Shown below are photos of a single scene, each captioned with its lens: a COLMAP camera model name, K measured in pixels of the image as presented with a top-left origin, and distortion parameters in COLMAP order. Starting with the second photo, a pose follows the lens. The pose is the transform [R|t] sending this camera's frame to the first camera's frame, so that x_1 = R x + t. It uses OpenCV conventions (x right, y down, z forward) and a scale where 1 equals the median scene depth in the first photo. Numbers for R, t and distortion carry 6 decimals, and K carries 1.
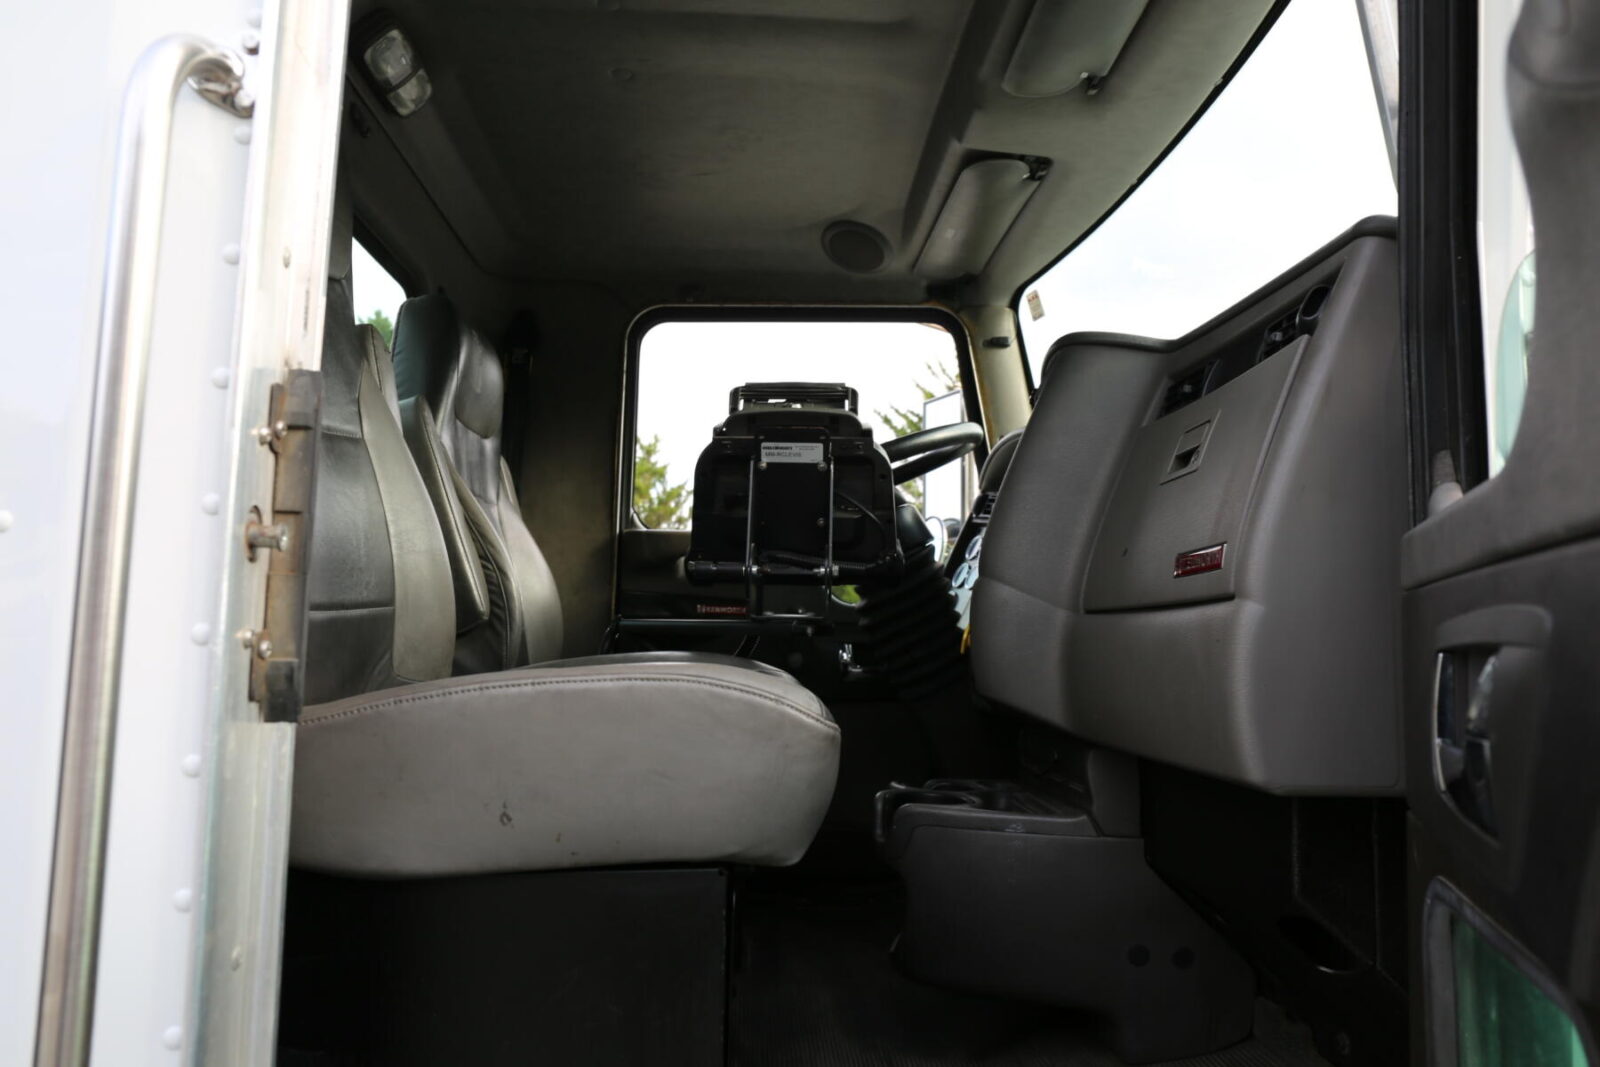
lens RADIAL K [[1093.7, 0, 800.0], [0, 1093.7, 533.5], [0, 0, 1]] dist [-0.103093, 0.084344]
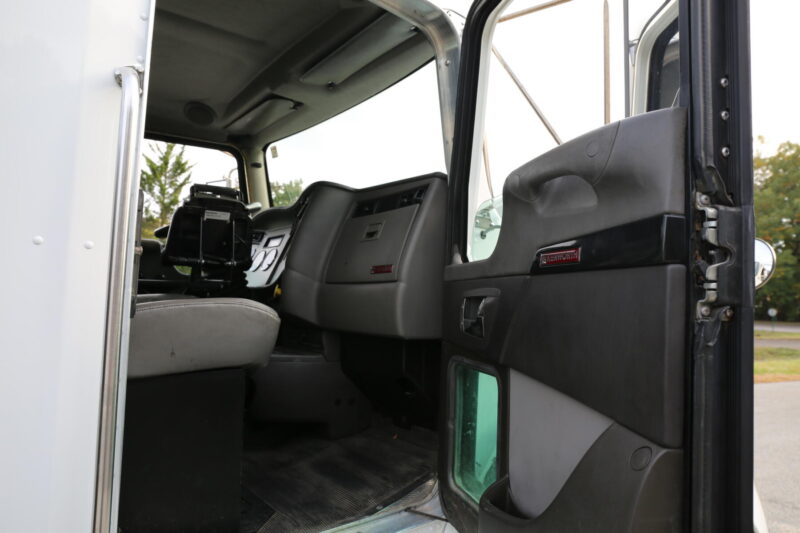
lens RADIAL K [[543.8, 0, 400.0], [0, 543.8, 266.5], [0, 0, 1]] dist [-0.102954, 0.078672]
pose [[0.832436, 0.045618, 0.552240, -0.354379], [-0.072969, 0.996951, 0.027639, -0.023336], [-0.549296, -0.063304, 0.833227, -0.276583]]
